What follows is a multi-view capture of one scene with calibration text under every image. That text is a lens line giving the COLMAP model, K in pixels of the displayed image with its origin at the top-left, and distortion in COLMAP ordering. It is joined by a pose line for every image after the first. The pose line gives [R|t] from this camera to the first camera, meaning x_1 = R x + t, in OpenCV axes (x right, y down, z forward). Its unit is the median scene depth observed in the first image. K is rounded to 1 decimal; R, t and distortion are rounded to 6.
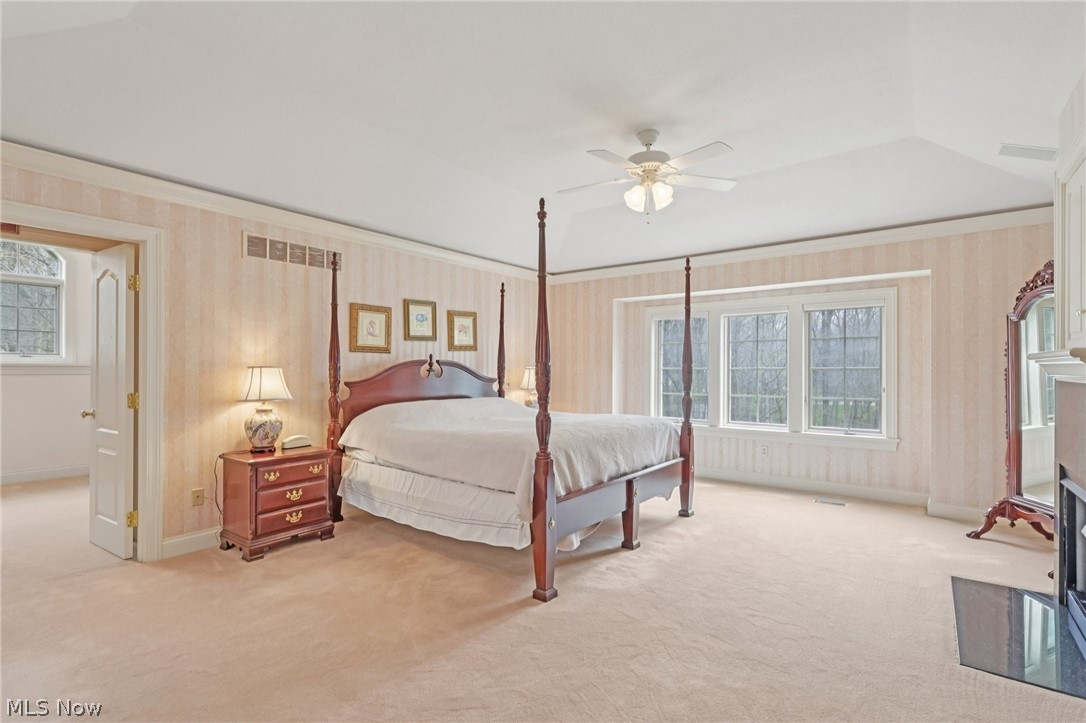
lens RADIAL K [[512.1, 0, 542.6], [0, 512.1, 360.9], [0, 0, 1]] dist [-0.001877, -0.000253]
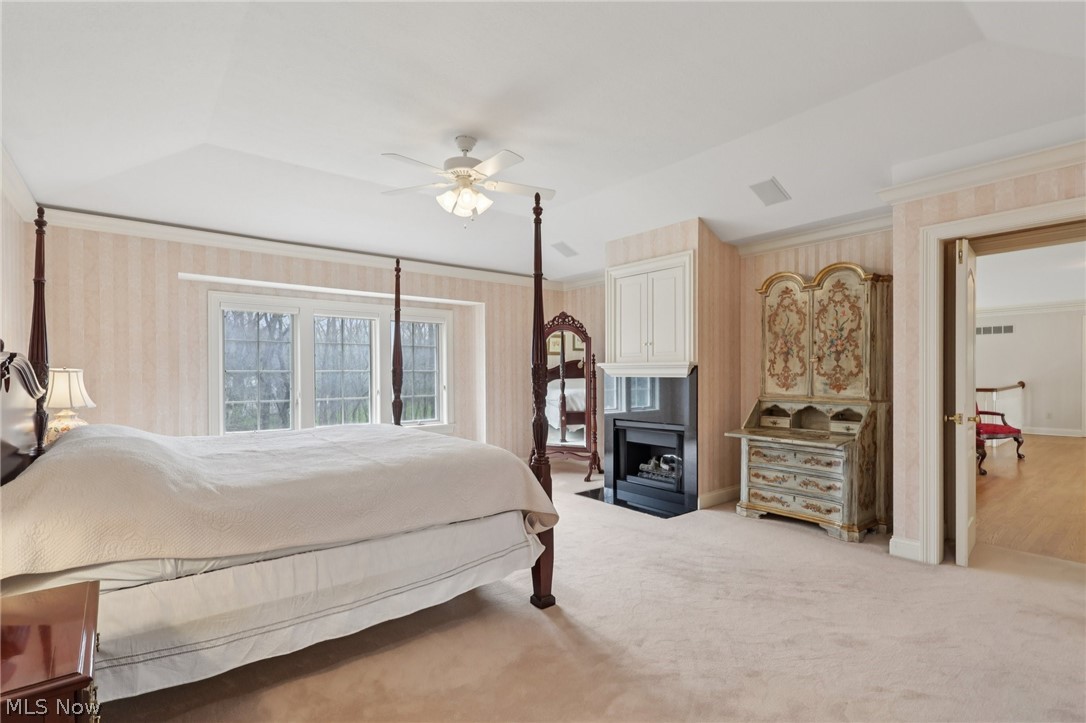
lens RADIAL K [[512.1, 0, 541.5], [0, 512.1, 373.2], [0, 0, 1]] dist [-0.001877, -0.000253]
pose [[0.236067, -0.004450, 0.971727, -0.608494], [-0.014003, 0.999870, 0.007981, 0.006457], [-0.971636, -0.015491, 0.235974, 0.496215]]
